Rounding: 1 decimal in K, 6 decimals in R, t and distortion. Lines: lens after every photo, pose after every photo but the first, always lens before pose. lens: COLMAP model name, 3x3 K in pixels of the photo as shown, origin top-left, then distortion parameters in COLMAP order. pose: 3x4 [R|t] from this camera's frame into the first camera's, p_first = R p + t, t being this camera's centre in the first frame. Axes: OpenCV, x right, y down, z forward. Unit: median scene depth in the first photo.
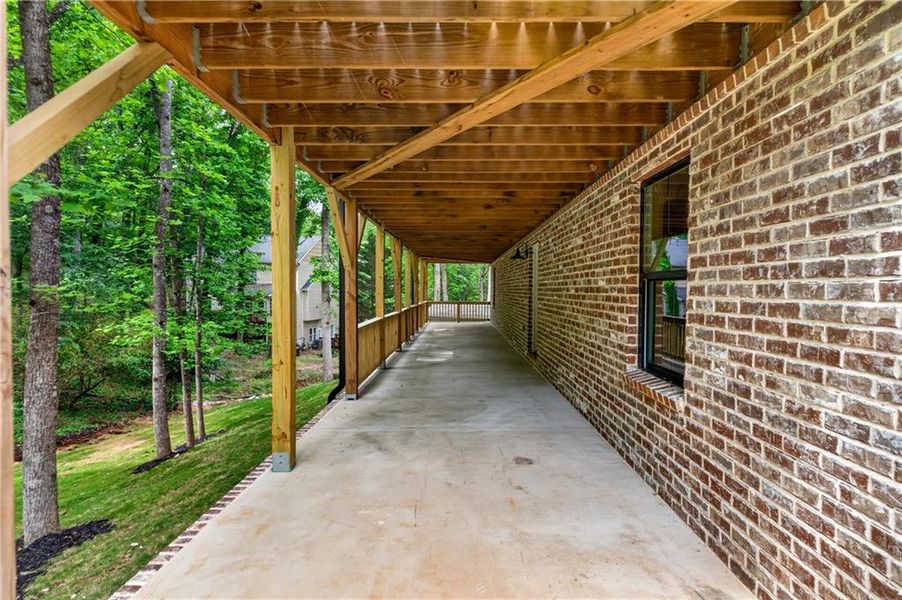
lens RADIAL K [[472.4, 0, 452.1], [0, 472.4, 300.8], [0, 0, 1]] dist [0.003383, 0.000107]
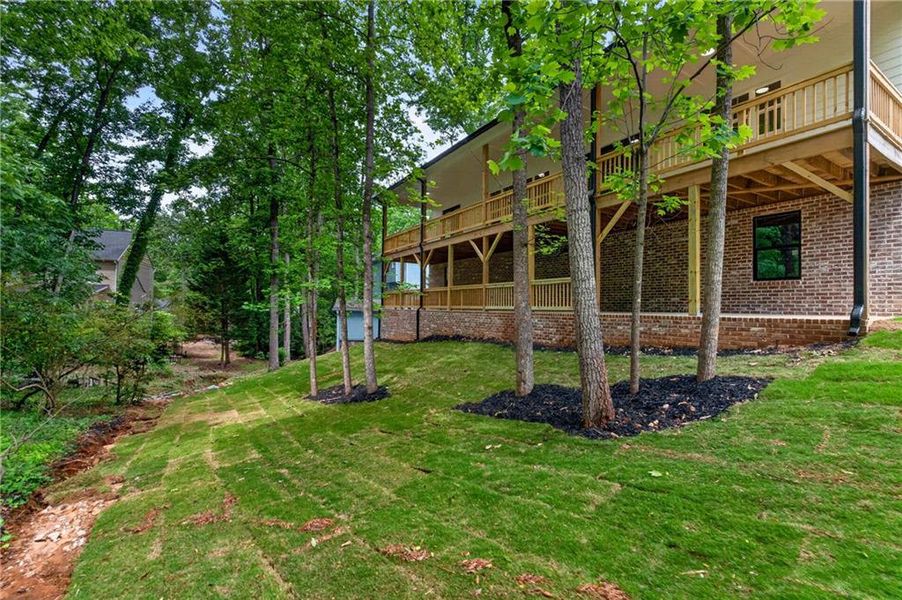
lens RADIAL K [[418.3, 0, 450.6], [0, 418.3, 302.7], [0, 0, 1]] dist [-0.005207, 0.000846]
pose [[0.846017, 0.010491, 0.533053, -4.095324], [0.009508, 0.999351, -0.034758, 0.558799], [-0.533071, 0.034474, 0.845368, -0.267609]]
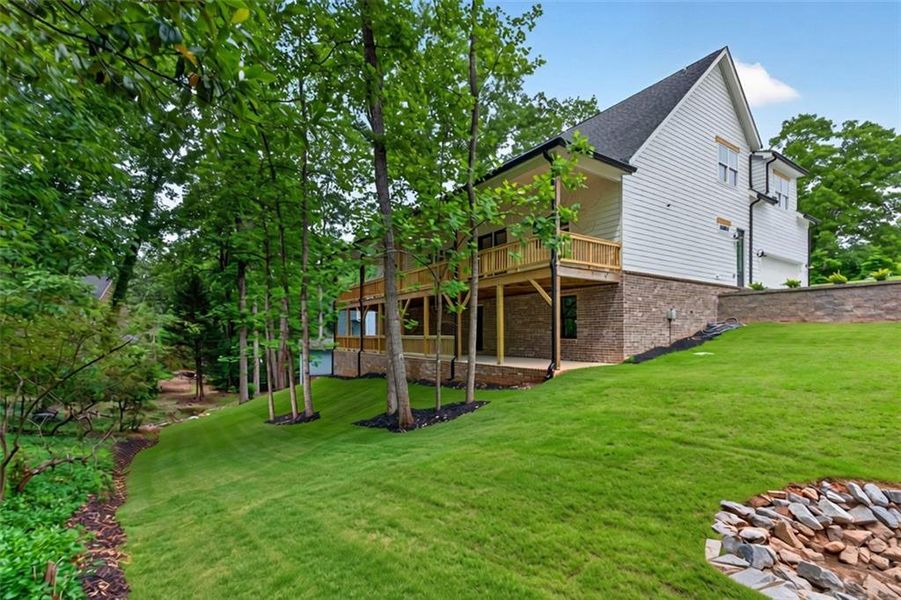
lens RADIAL K [[417.9, 0, 446.0], [0, 417.9, 338.5], [0, 0, 1]] dist [-0.005207, 0.000846]
pose [[0.820360, -0.010867, 0.571744, -4.394935], [0.024615, 0.999564, -0.016320, 0.287059], [-0.571317, 0.027462, 0.820270, -2.658555]]
